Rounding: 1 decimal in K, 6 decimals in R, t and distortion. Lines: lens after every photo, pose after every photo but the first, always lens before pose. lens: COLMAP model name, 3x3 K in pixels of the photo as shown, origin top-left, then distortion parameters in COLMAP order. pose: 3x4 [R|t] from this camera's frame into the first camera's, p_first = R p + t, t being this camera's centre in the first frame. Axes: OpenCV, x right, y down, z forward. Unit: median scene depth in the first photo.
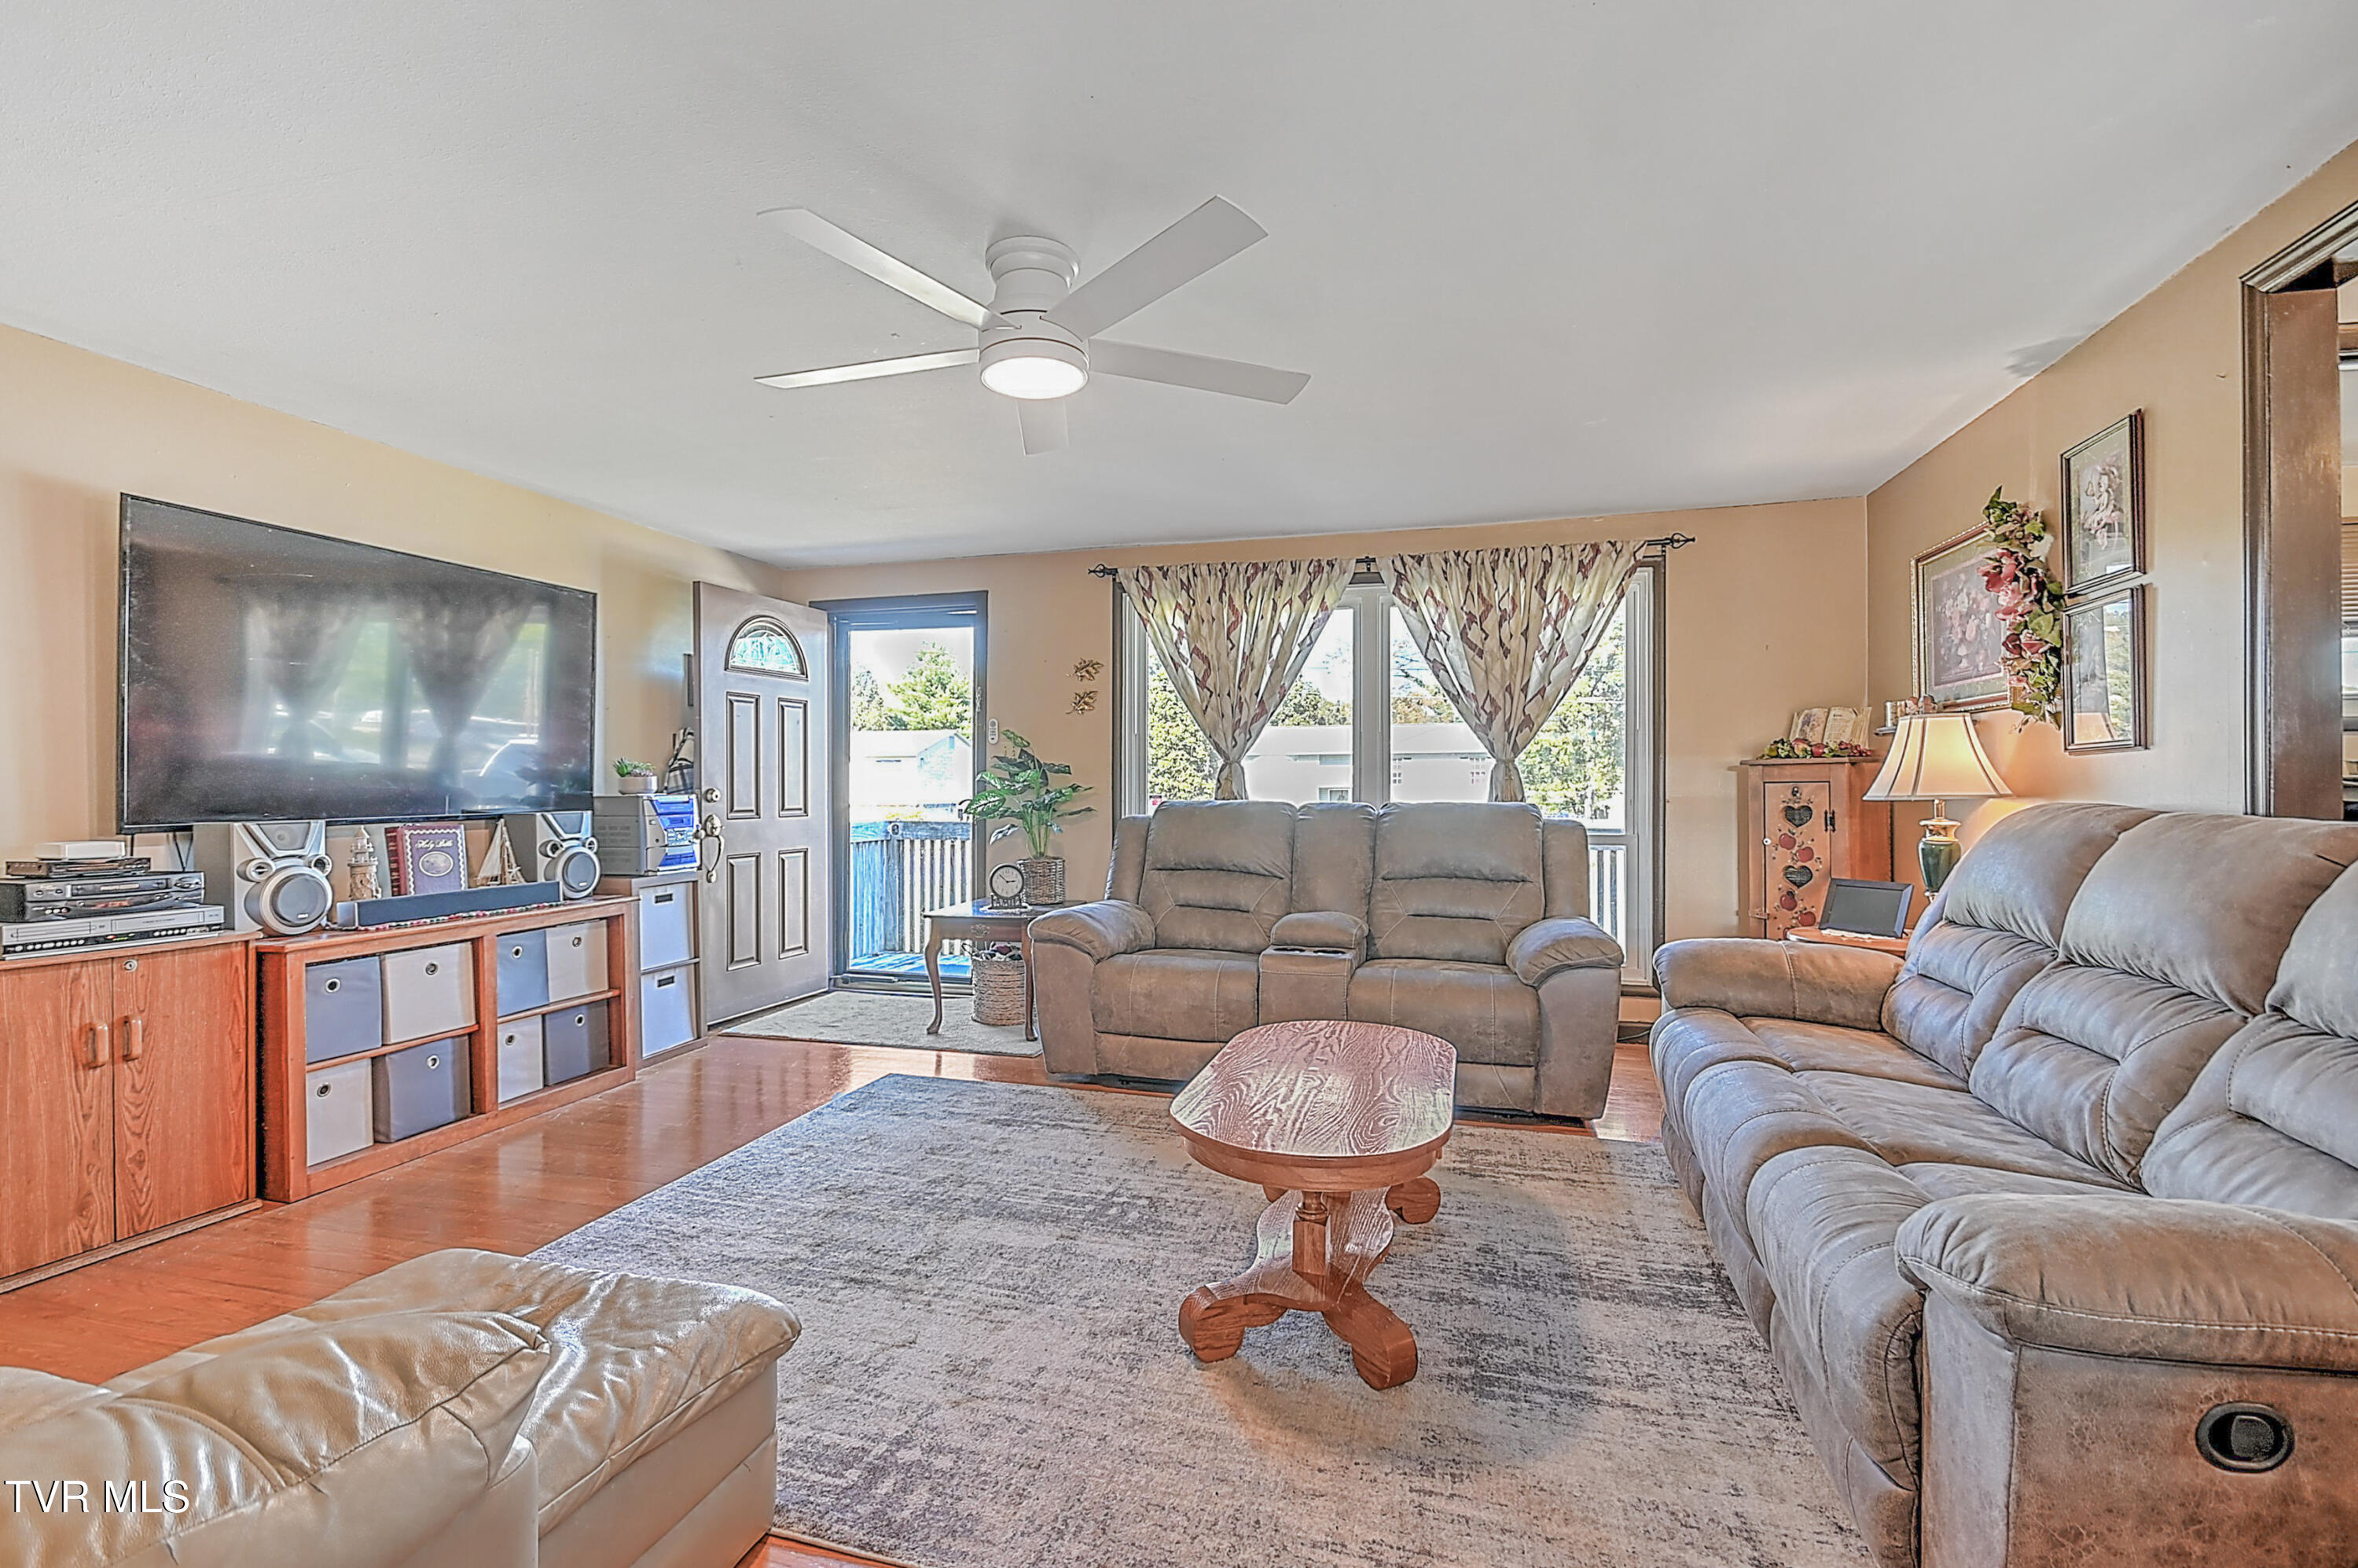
lens RADIAL K [[1044.6, 0, 1159.5], [0, 1044.6, 799.6], [0, 0, 1]] dist [0.012768, 0.000000]
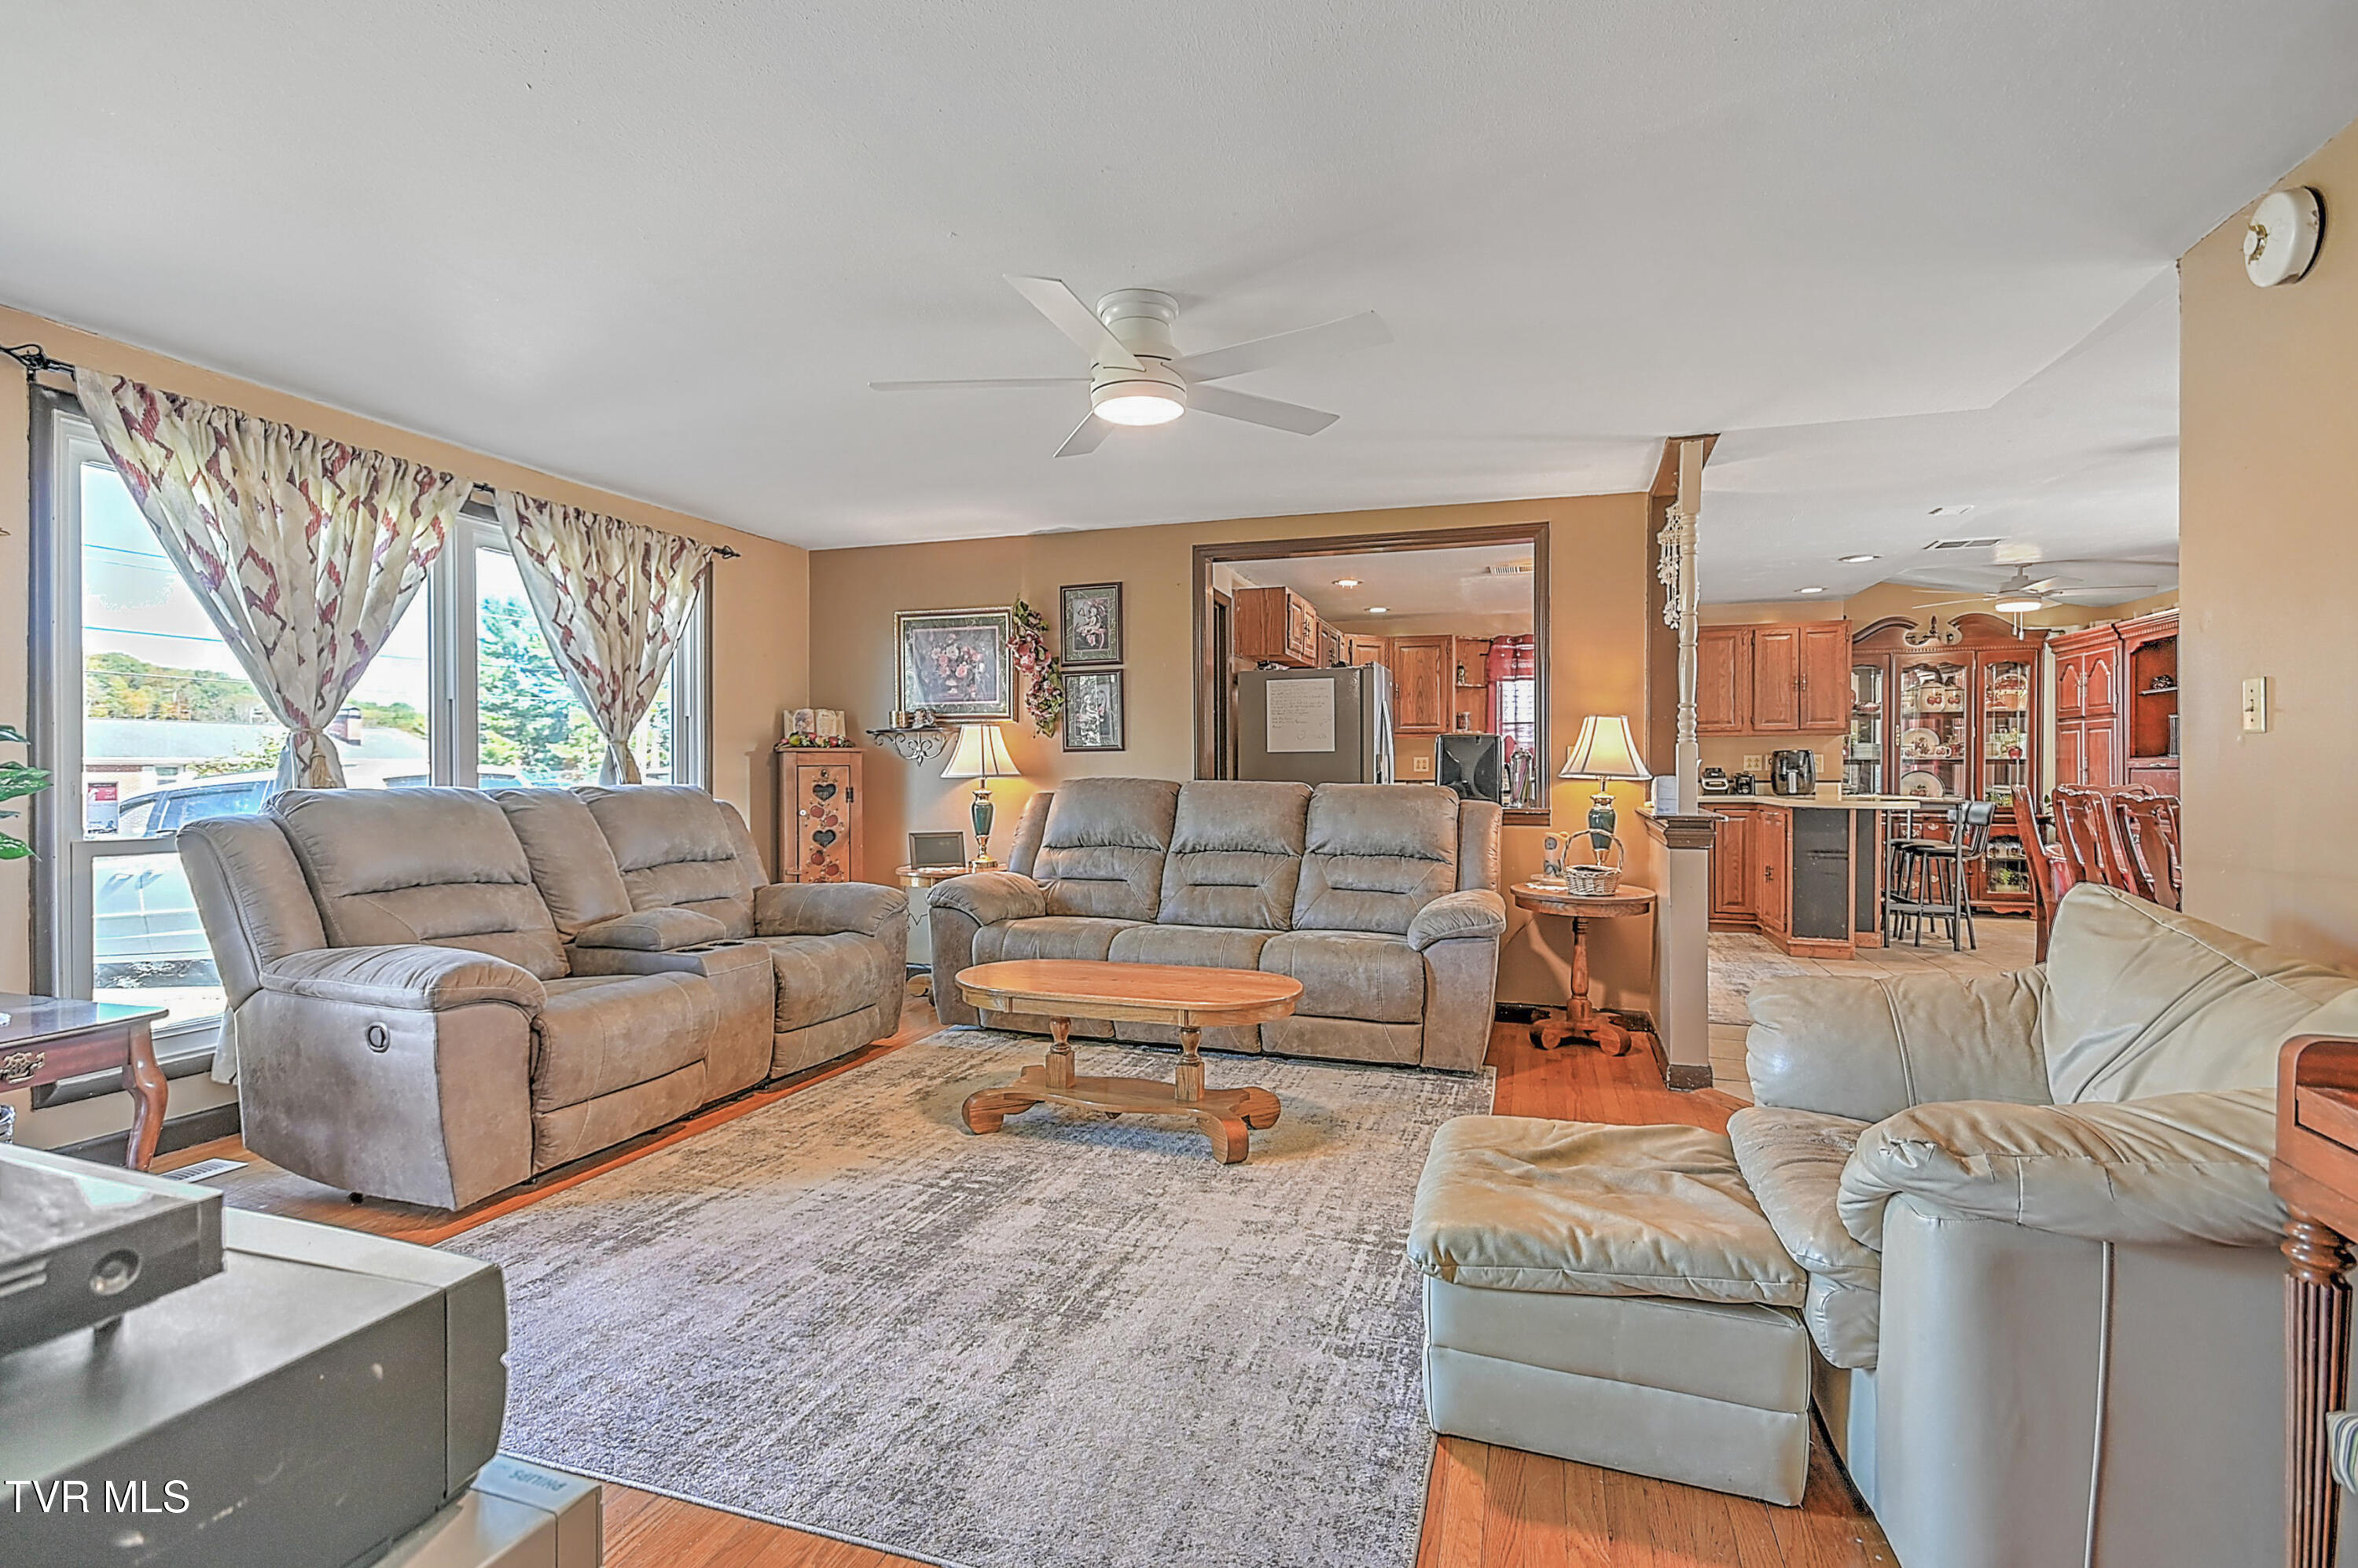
lens RADIAL K [[1104.6, 0, 1163.3], [0, 1104.6, 778.4], [0, 0, 1]] dist [0.016096, 0.000474]
pose [[0.052161, -0.005676, 0.998623, -0.873912], [0.013101, 0.999902, 0.004999, -0.002784], [-0.998553, 0.012822, 0.052230, 0.598667]]
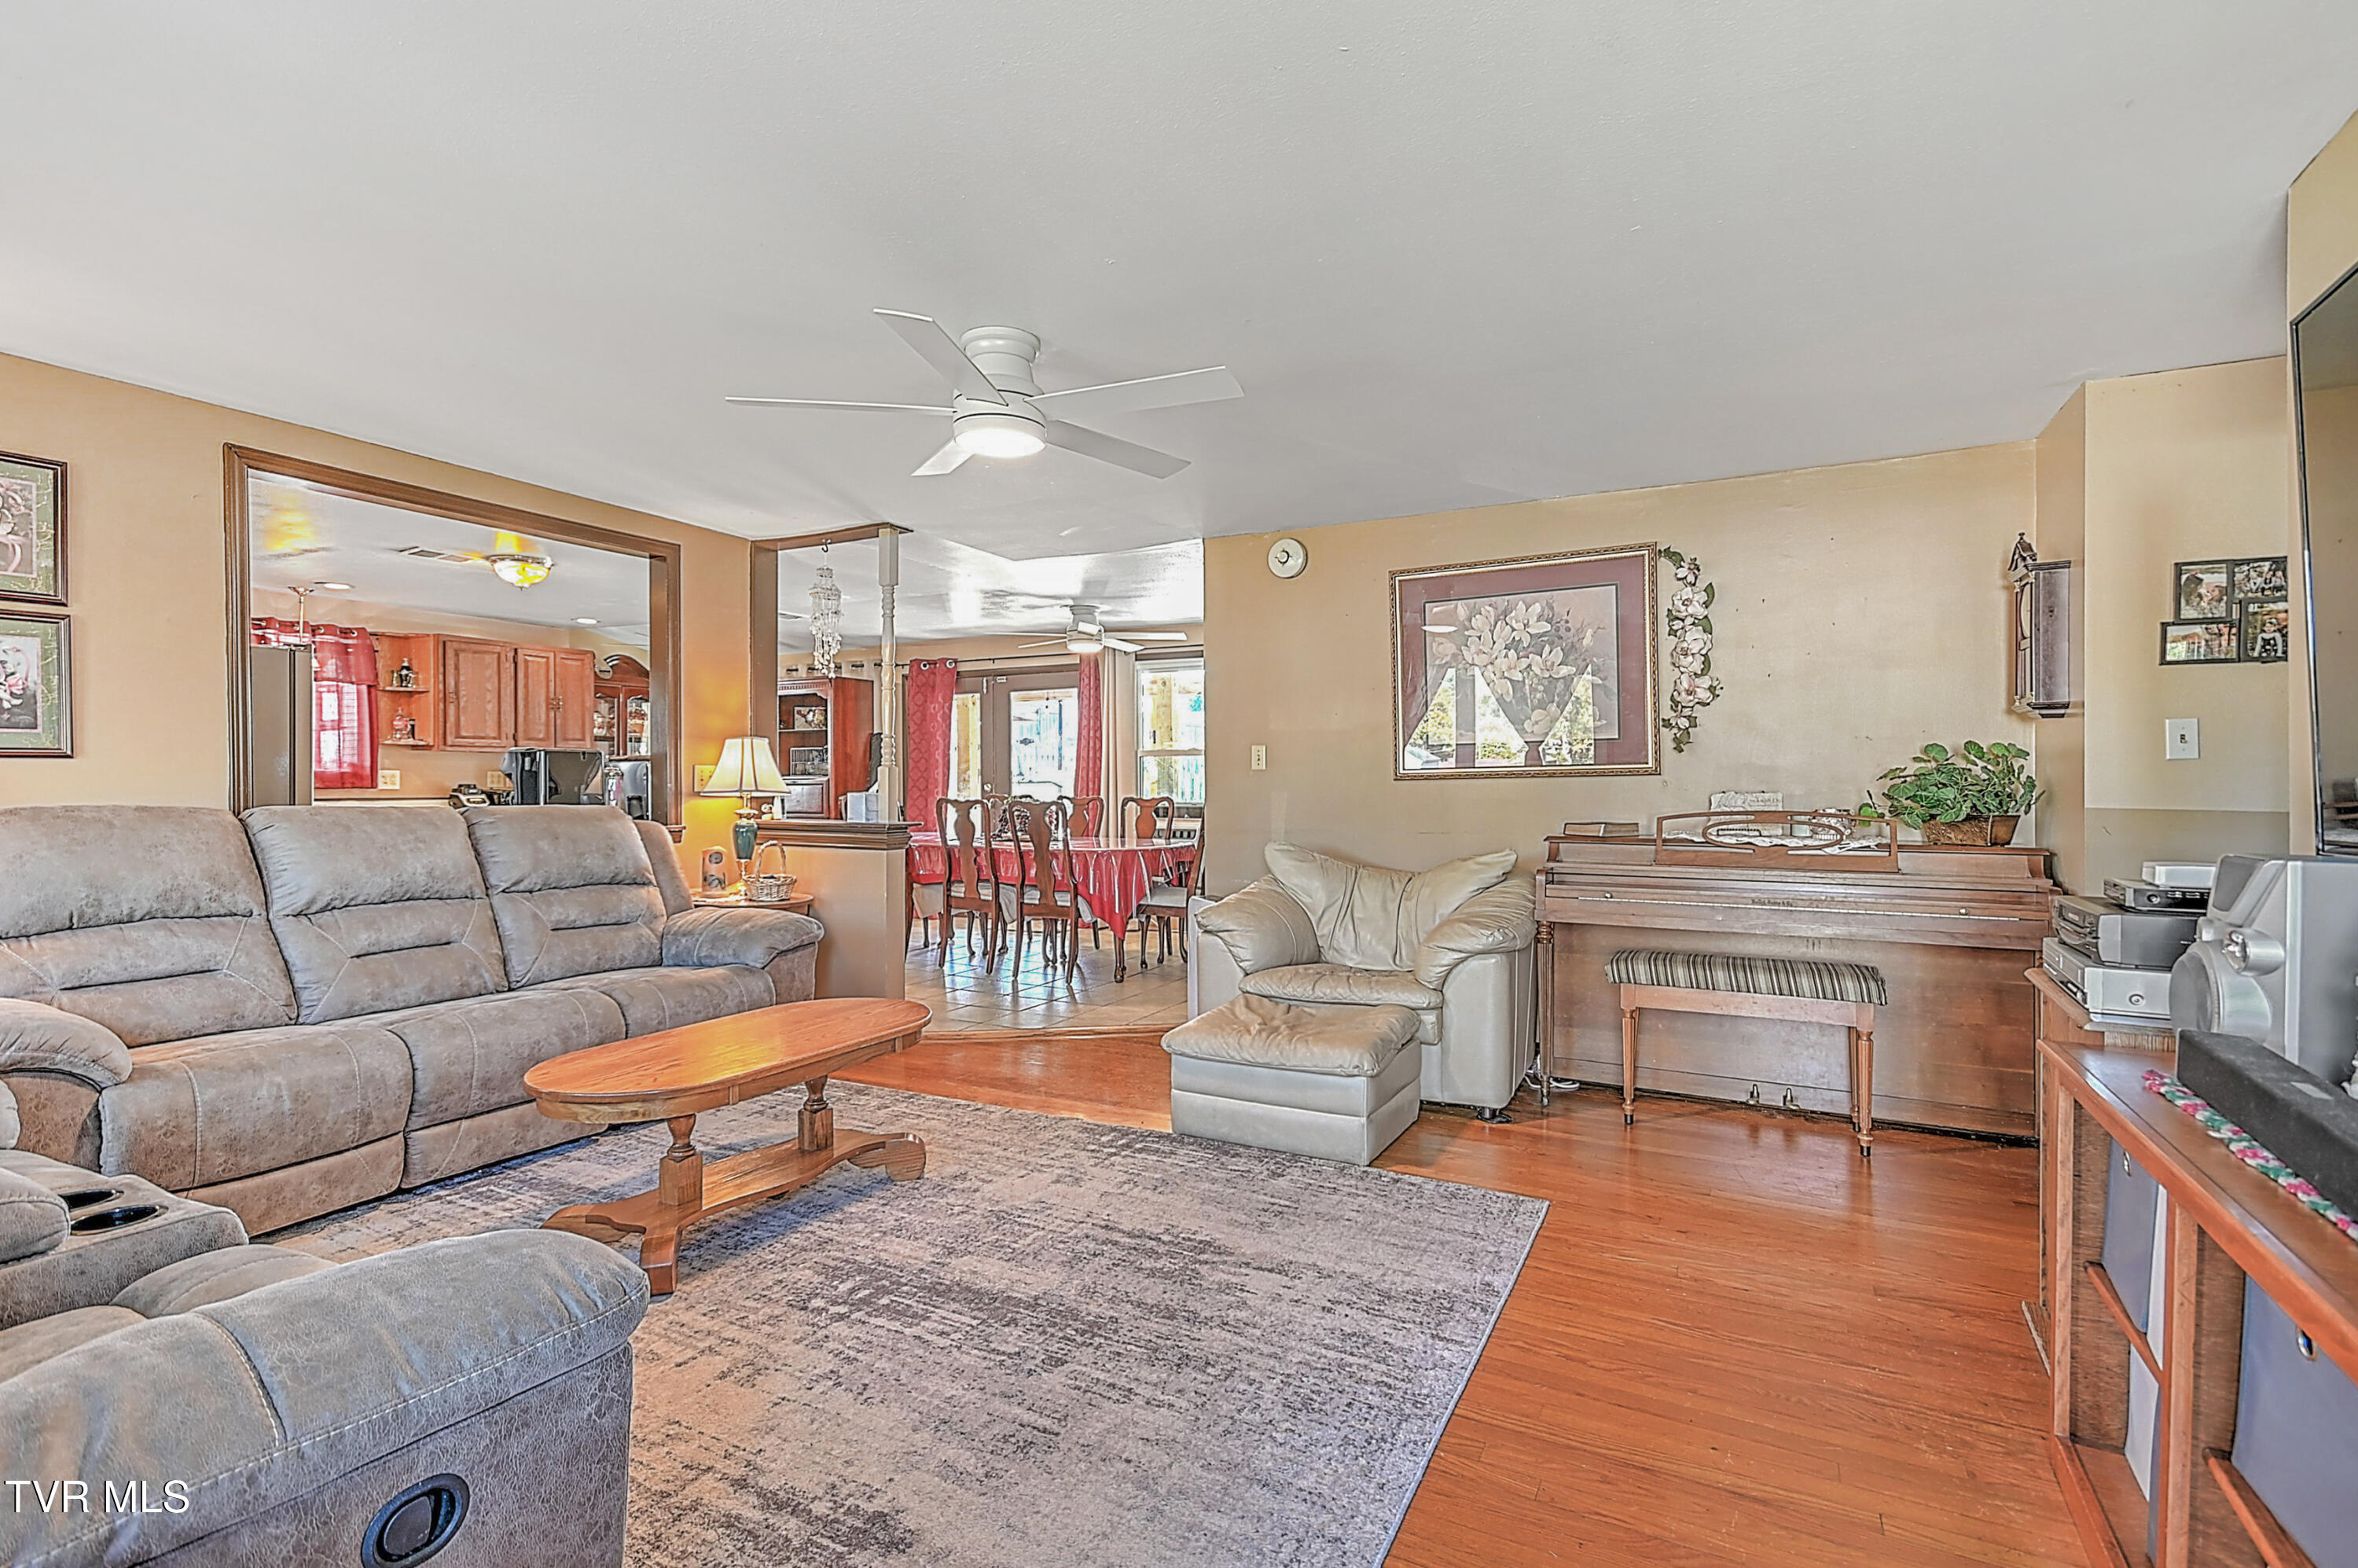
lens RADIAL K [[1104.6, 0, 1163.3], [0, 1104.6, 778.4], [0, 0, 1]] dist [0.016096, 0.000474]
pose [[-0.977166, 0.002764, 0.212458, -0.373621], [0.004851, 0.999945, 0.009300, -0.022357], [-0.212421, 0.010118, -0.977126, 1.440468]]
